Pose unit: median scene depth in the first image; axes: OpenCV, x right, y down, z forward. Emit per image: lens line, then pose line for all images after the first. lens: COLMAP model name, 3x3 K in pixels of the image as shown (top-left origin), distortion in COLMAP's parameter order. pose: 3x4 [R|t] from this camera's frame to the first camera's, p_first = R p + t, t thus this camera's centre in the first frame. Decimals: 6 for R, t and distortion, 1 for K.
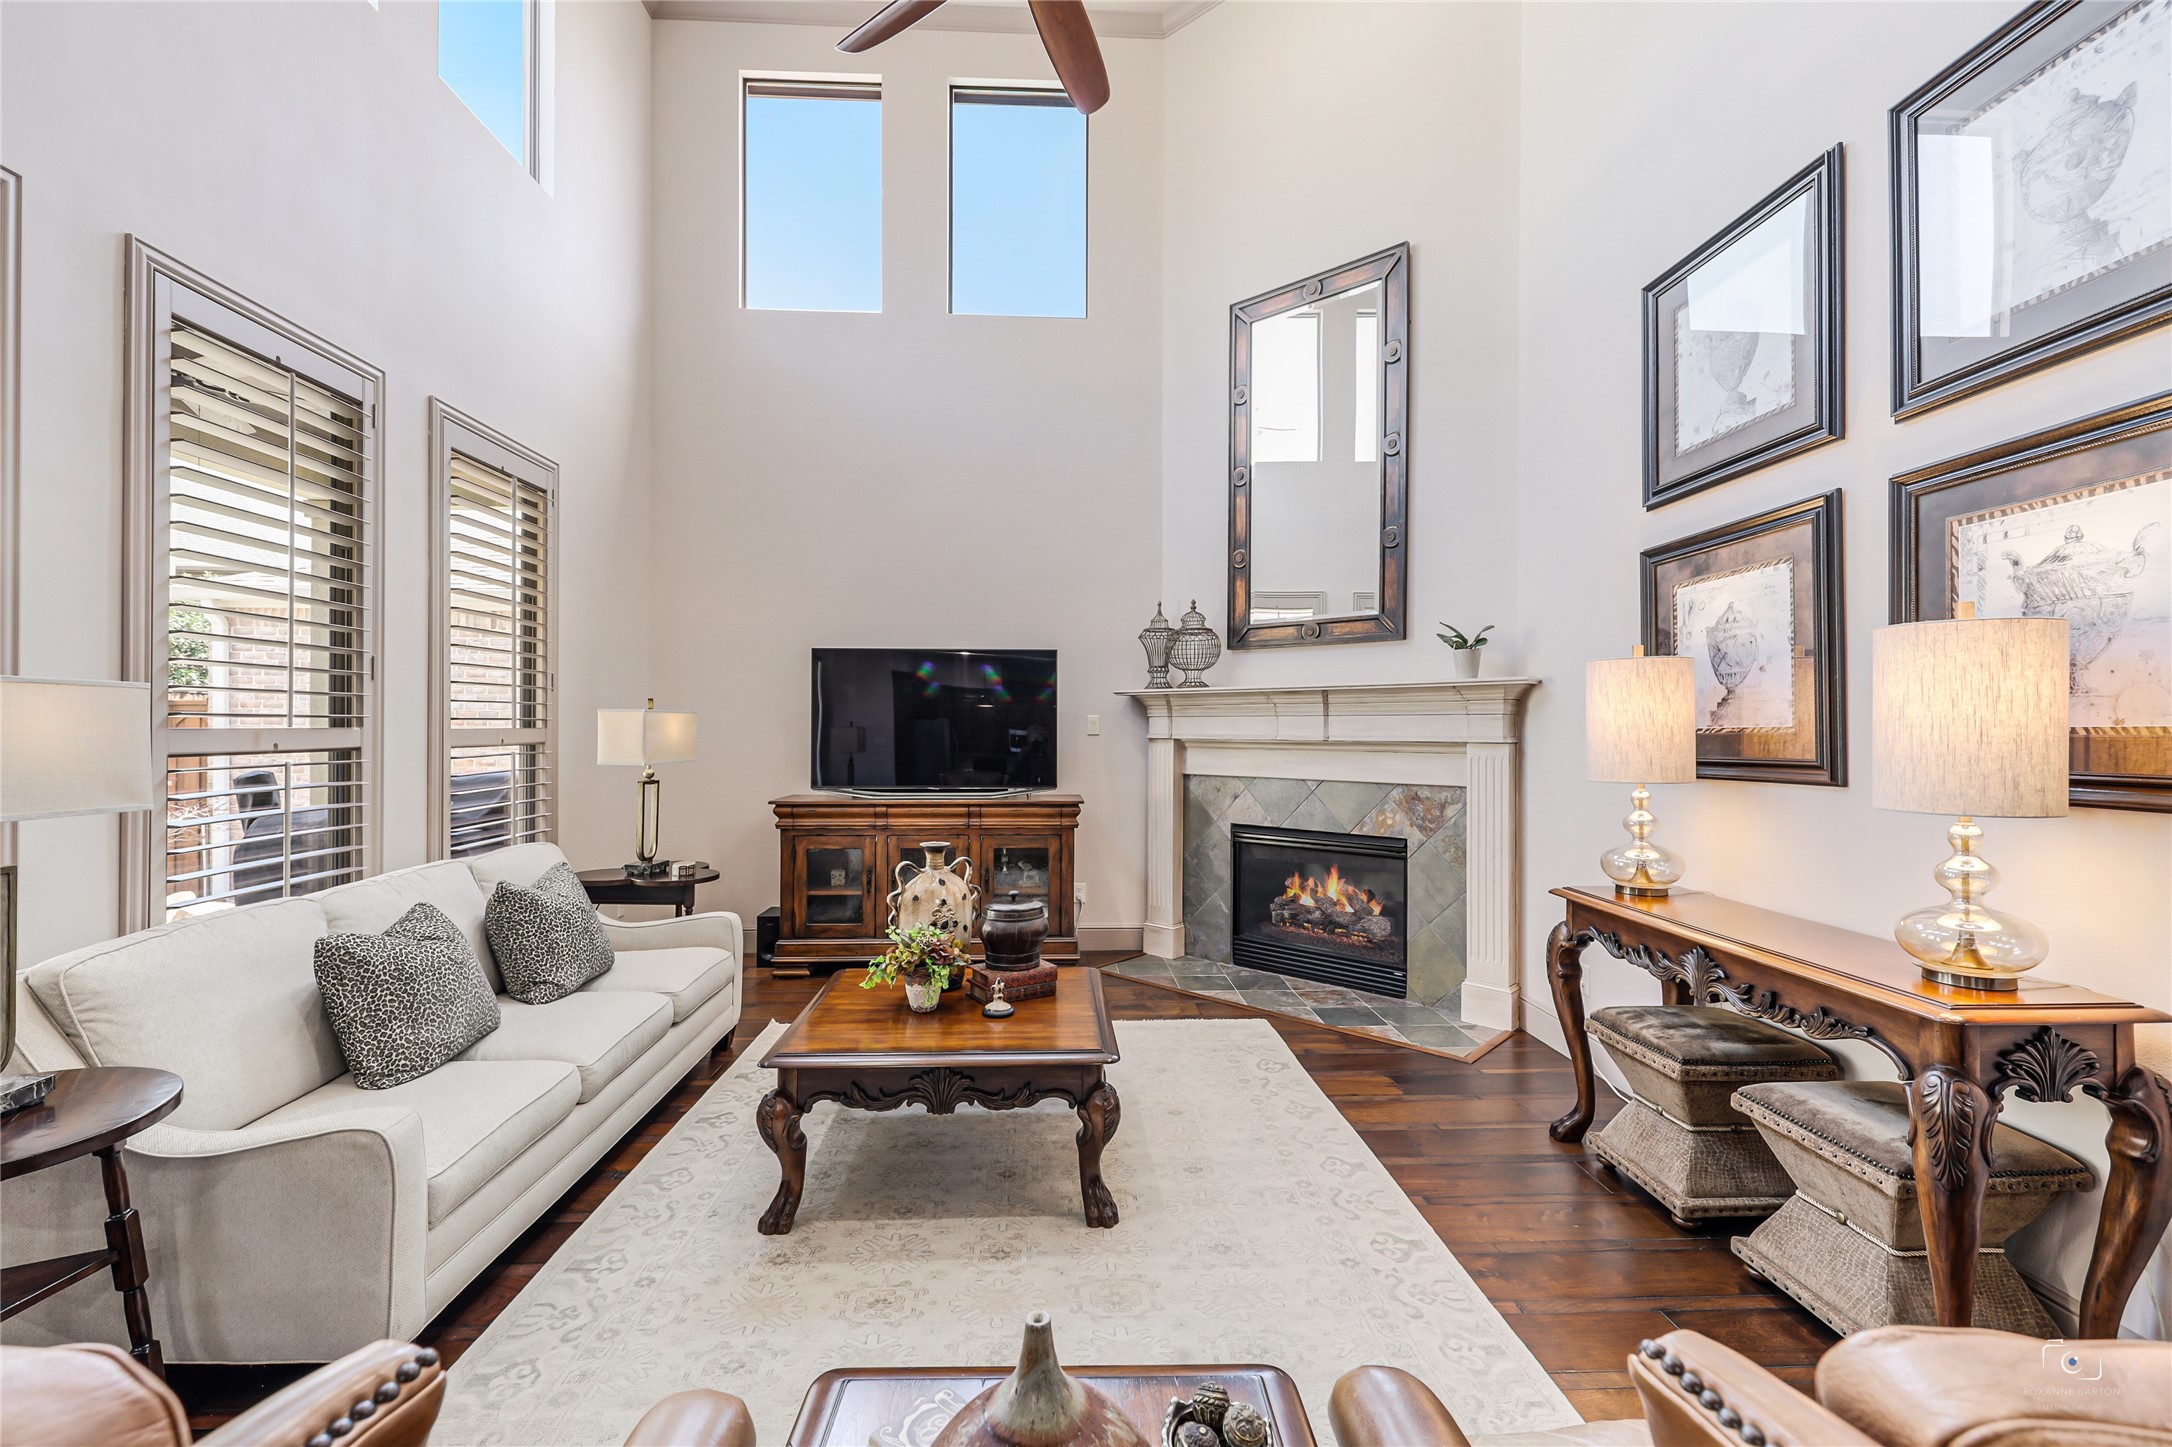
lens RADIAL K [[926.0, 0, 1079.9], [0, 926.0, 727.4], [0, 0, 1]] dist [0.013960, -0.006048]
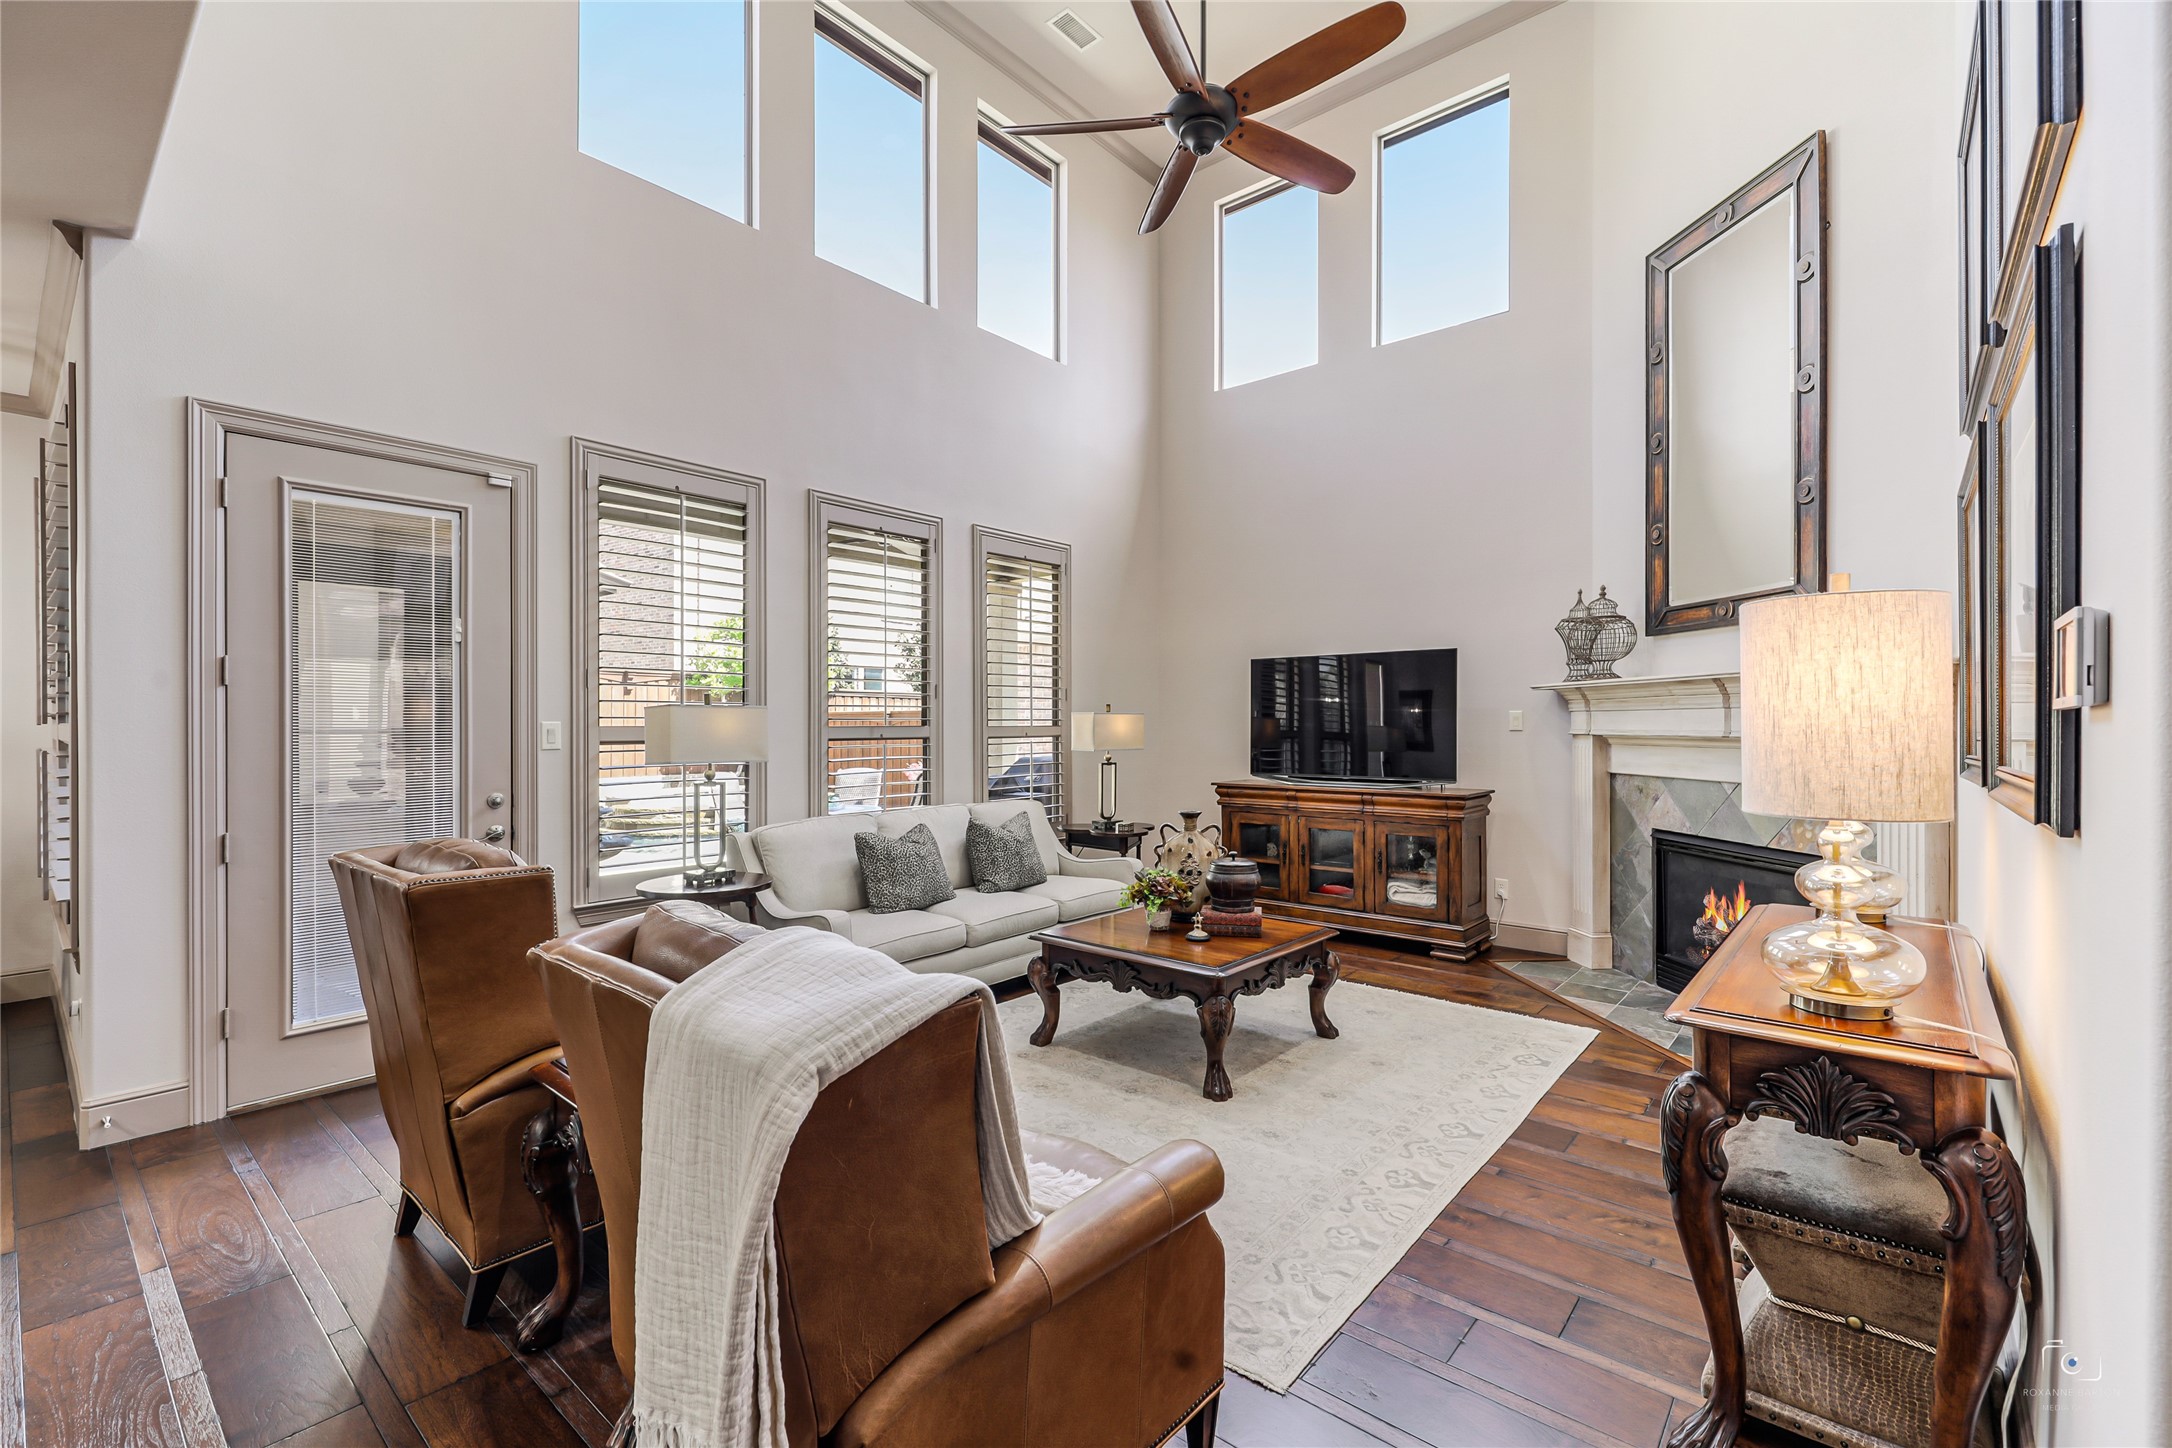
lens RADIAL K [[926.0, 0, 1079.9], [0, 926.0, 727.9], [0, 0, 1]] dist [0.013960, -0.006048]
pose [[0.729344, -0.001973, -0.684145, 0.473238], [0.003963, 0.999991, 0.001341, 0.002608], [0.684136, -0.003689, 0.729345, -0.055430]]
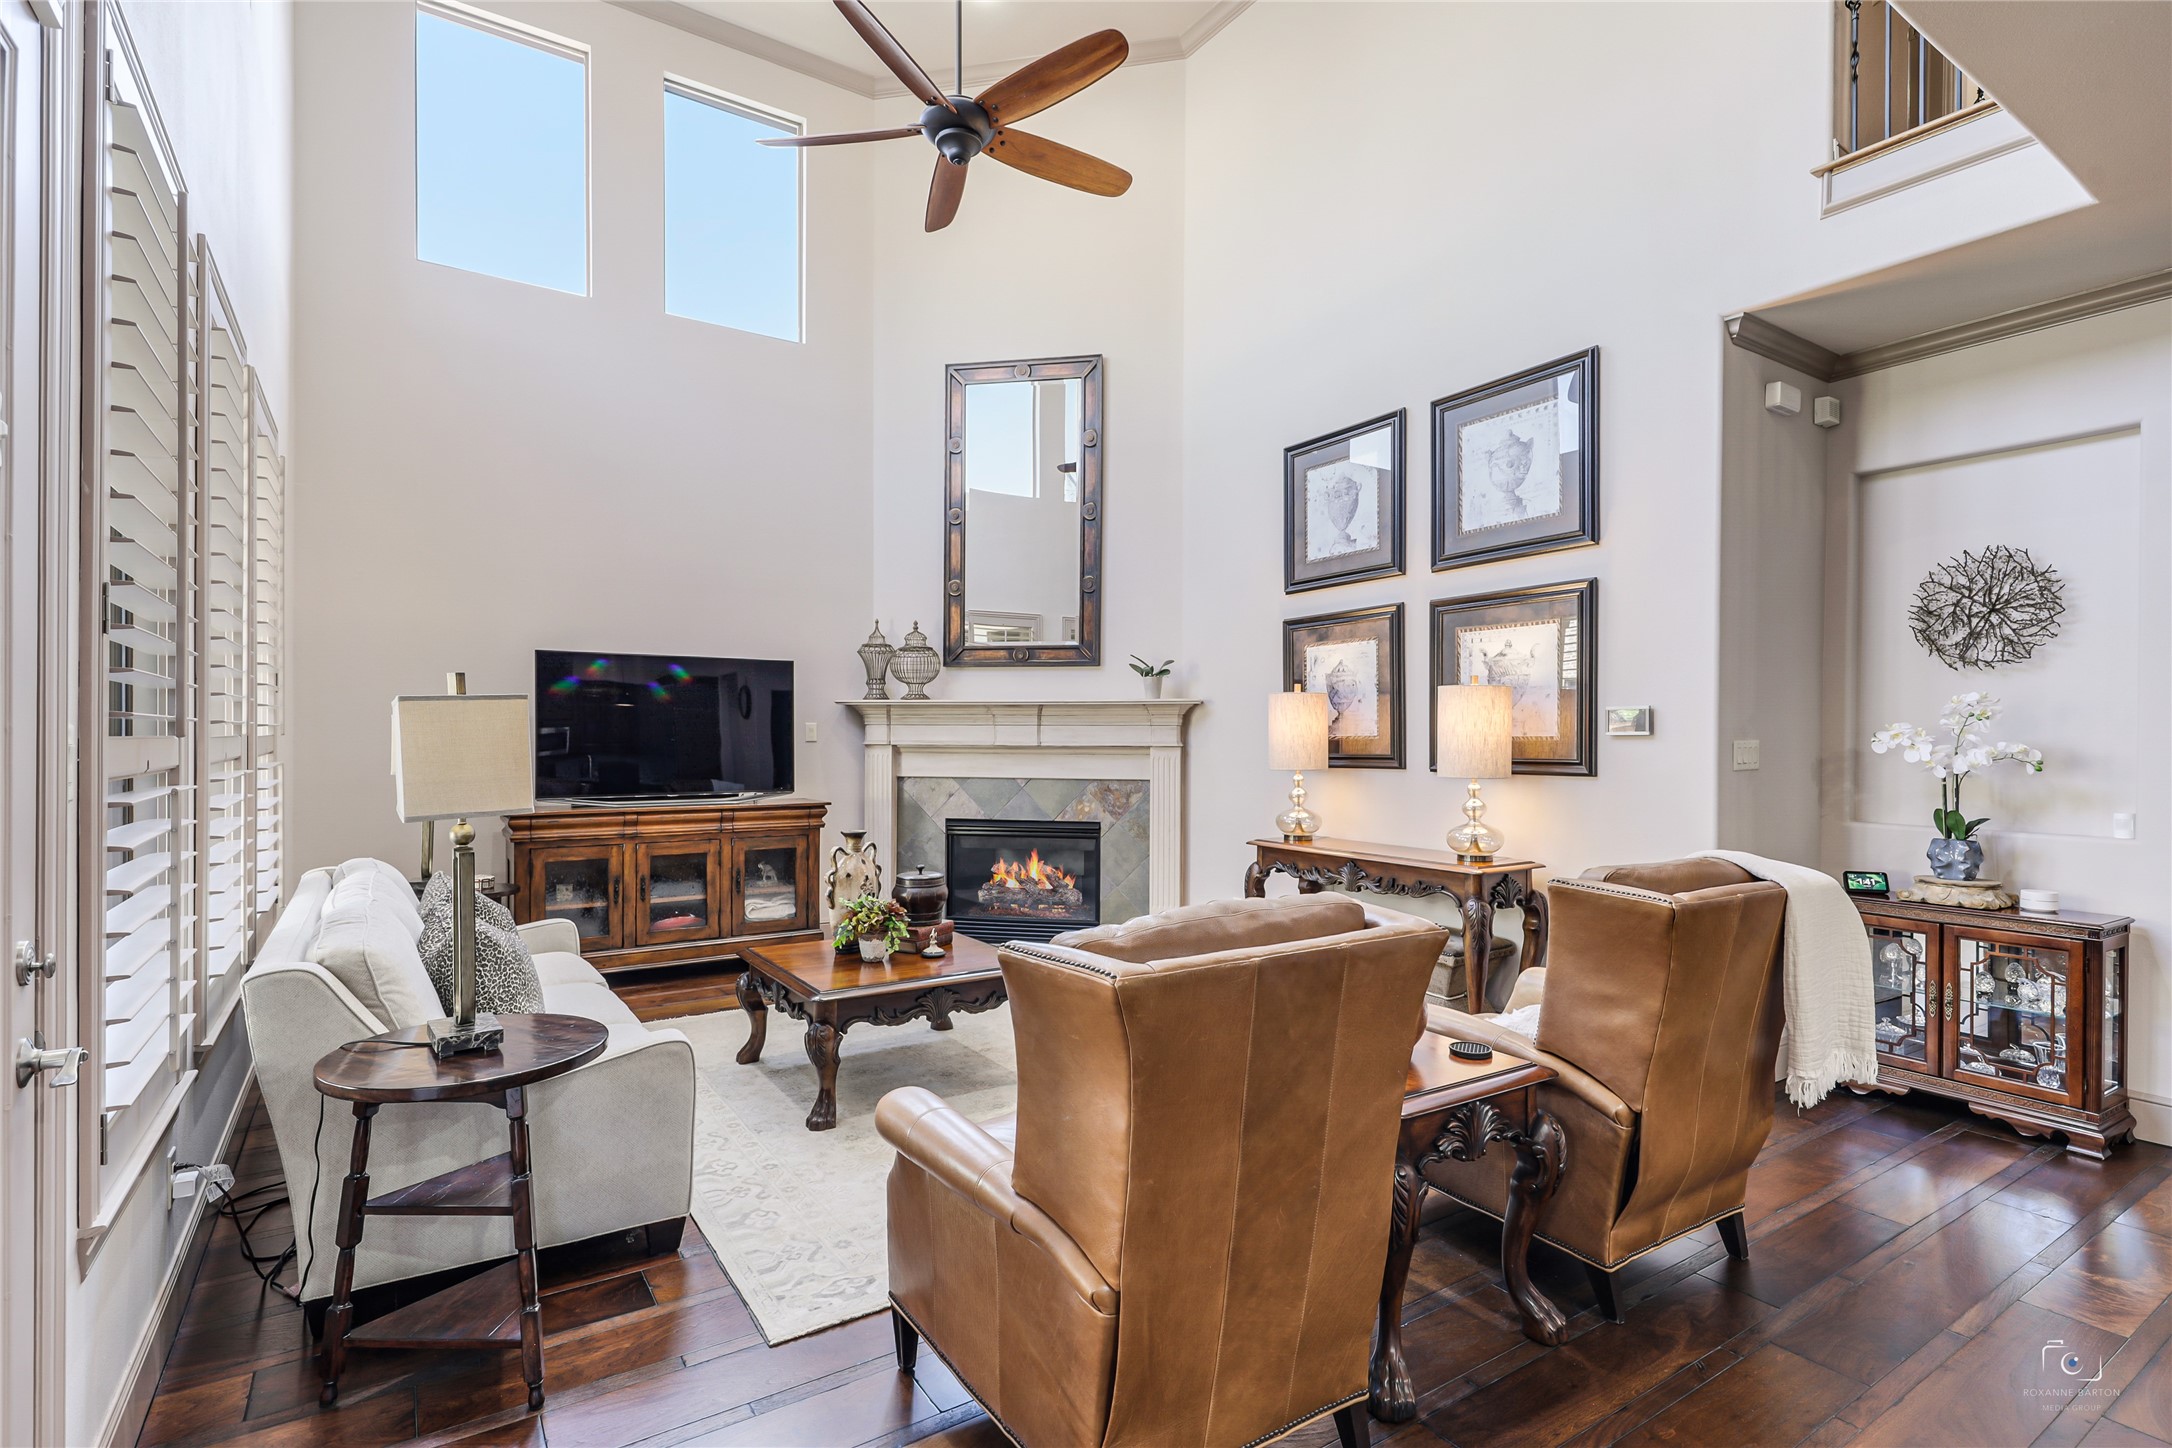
lens RADIAL K [[1050.2, 0, 1080.5], [0, 1050.2, 747.3], [0, 0, 1]] dist [0.010046, -0.000163]
pose [[0.857488, -0.005320, 0.514476, -0.453308], [-0.001709, 0.999912, 0.013189, -0.002226], [-0.514501, -0.012189, 0.857403, -0.247904]]
